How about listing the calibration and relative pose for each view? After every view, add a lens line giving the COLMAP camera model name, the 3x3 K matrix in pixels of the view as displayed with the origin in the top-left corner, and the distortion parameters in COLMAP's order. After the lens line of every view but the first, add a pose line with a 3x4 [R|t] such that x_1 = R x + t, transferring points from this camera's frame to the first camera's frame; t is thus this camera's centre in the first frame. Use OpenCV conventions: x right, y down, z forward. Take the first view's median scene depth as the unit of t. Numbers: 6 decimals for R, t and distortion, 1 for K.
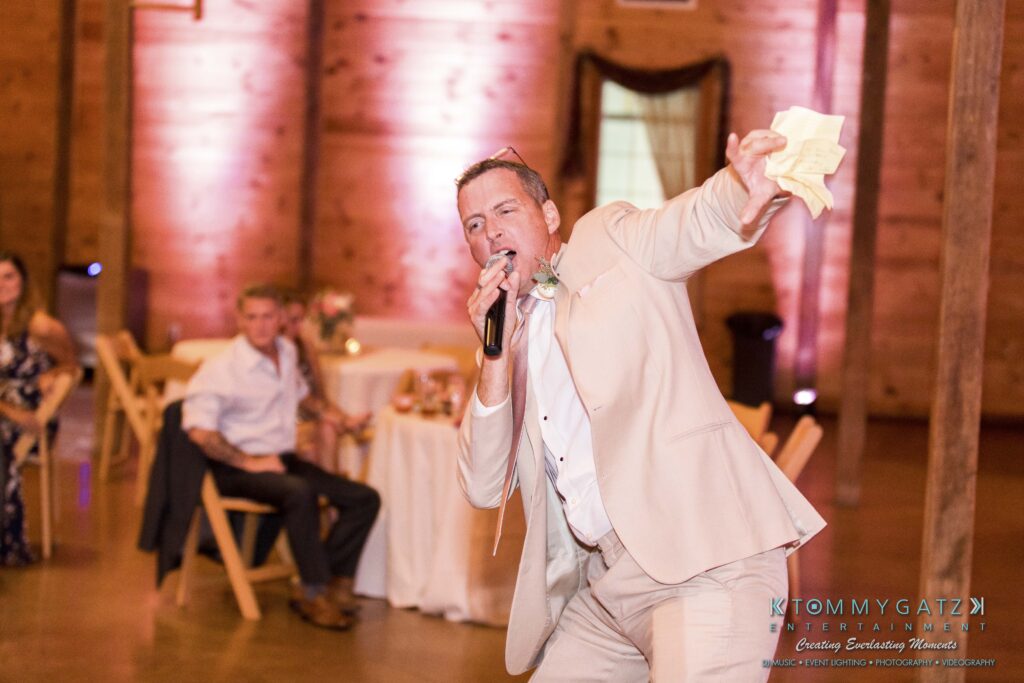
lens RADIAL K [[2081.6, 0, 512.0], [0, 2081.6, 340.8], [0, 0, 1]] dist [0.037893, 0.000000]
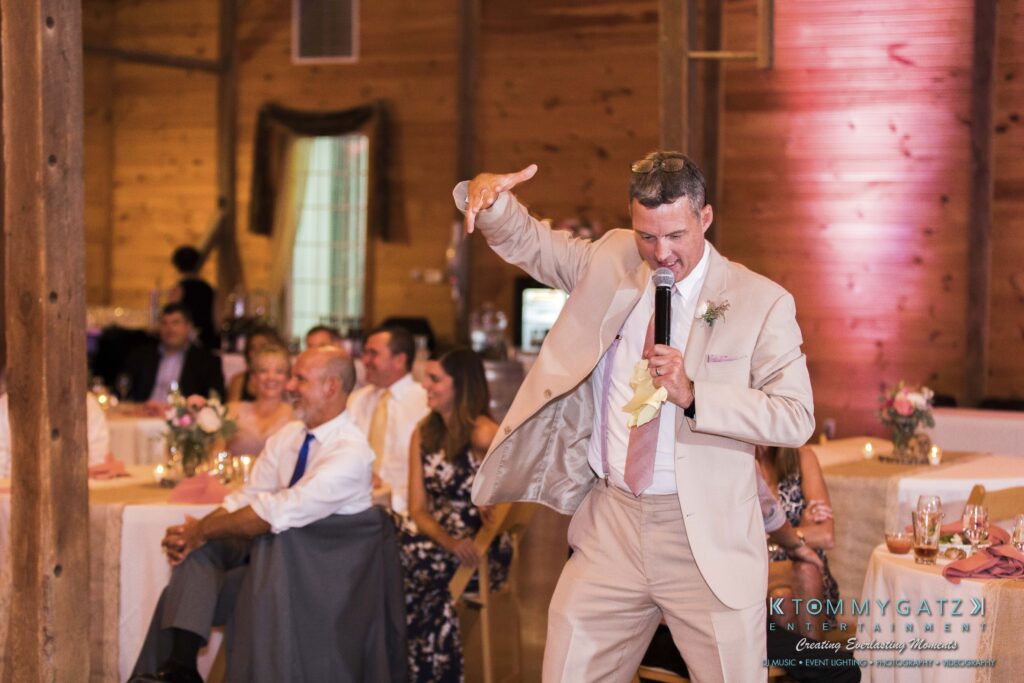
lens RADIAL K [[2081.6, 0, 512.1], [0, 2081.6, 342.8], [0, 0, 1]] dist [0.037893, 0.000000]
pose [[0.928782, -0.019764, -0.370100, 0.044783], [0.004751, 0.999130, -0.041434, -0.004706], [0.370597, 0.036725, 0.928068, 0.117845]]
